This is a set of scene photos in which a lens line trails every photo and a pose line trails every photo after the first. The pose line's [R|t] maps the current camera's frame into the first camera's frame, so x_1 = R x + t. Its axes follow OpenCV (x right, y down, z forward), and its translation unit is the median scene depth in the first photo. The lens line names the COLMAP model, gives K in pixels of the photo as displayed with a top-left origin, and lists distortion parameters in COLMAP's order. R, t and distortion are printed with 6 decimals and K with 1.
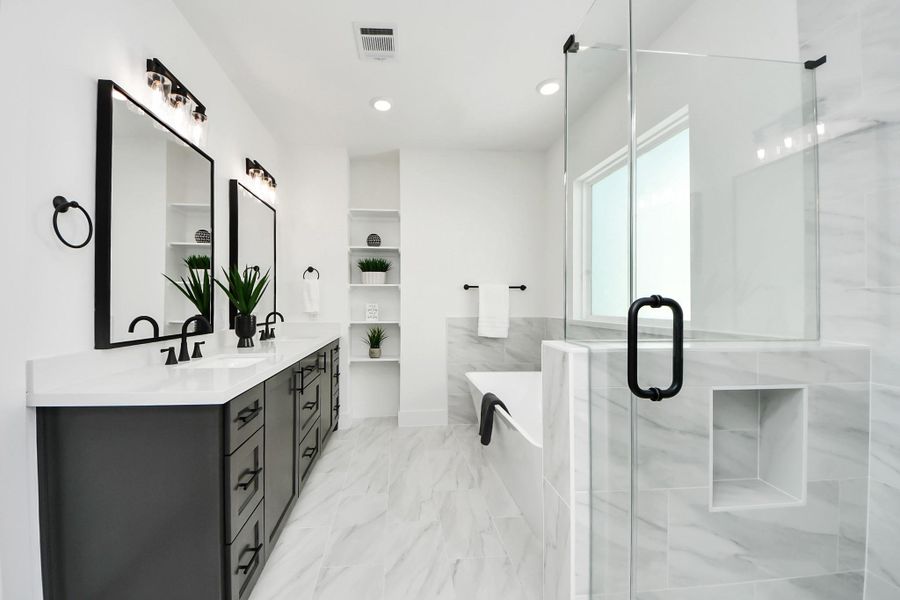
lens RADIAL K [[332.4, 0, 414.4], [0, 332.4, 308.1], [0, 0, 1]] dist [0.000722, -0.011246]
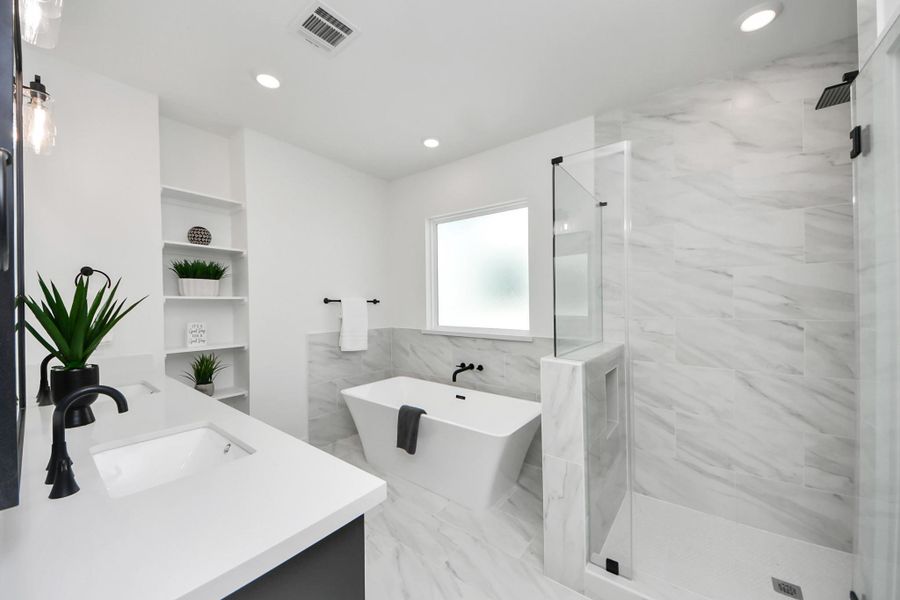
lens RADIAL K [[331.4, 0, 447.7], [0, 331.4, 302.5], [0, 0, 1]] dist [0.021637, -0.000010]
pose [[0.661715, -0.003036, 0.749749, -0.327711], [0.013121, 0.999886, -0.007531, -0.047101], [-0.749640, 0.014821, 0.661680, 0.111111]]
